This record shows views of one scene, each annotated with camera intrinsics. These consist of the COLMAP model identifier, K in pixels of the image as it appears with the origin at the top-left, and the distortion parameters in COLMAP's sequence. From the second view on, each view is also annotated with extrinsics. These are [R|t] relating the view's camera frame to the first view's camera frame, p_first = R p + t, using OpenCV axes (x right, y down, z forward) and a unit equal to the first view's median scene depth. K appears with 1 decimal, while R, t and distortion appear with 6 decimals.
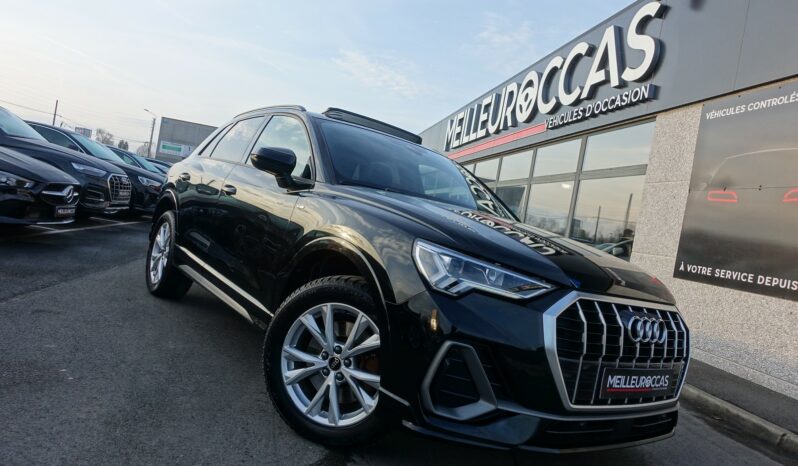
lens RADIAL K [[548.3, 0, 399.0], [0, 548.3, 233.0], [0, 0, 1]] dist [-0.006934, -0.000269]
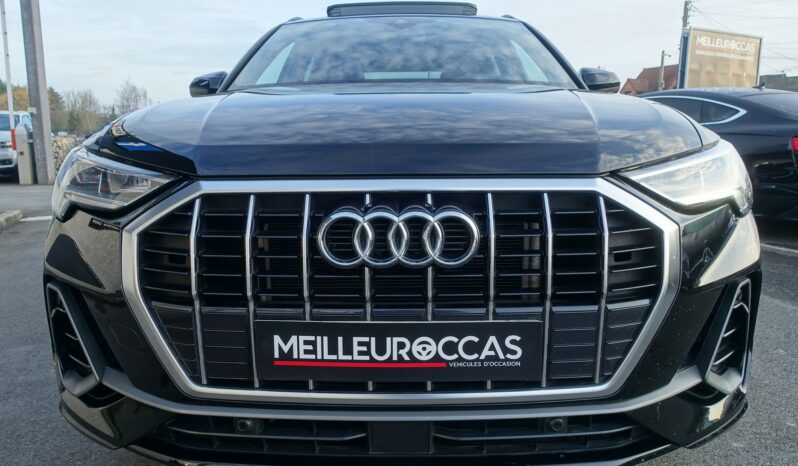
lens RADIAL K [[548.3, 0, 399.0], [0, 548.3, 233.0], [0, 0, 1]] dist [-0.006934, -0.000269]
pose [[0.765456, -0.106632, -0.634592, 0.808797], [0.163679, 0.986003, 0.031751, 0.169823], [0.622323, -0.128173, 0.772195, 0.693454]]
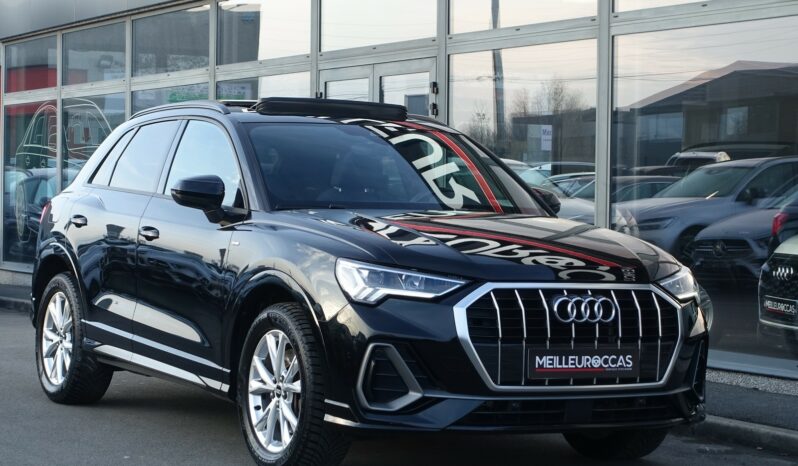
lens RADIAL K [[1785.0, 0, 399.0], [0, 1785.0, 233.0], [0, 0, 1]] dist [-0.028977, -0.014942]
pose [[0.976704, -0.167217, -0.134494, 0.629697], [0.165739, 0.985920, -0.022193, 0.058831], [0.136311, -0.000615, 0.990666, -2.446929]]
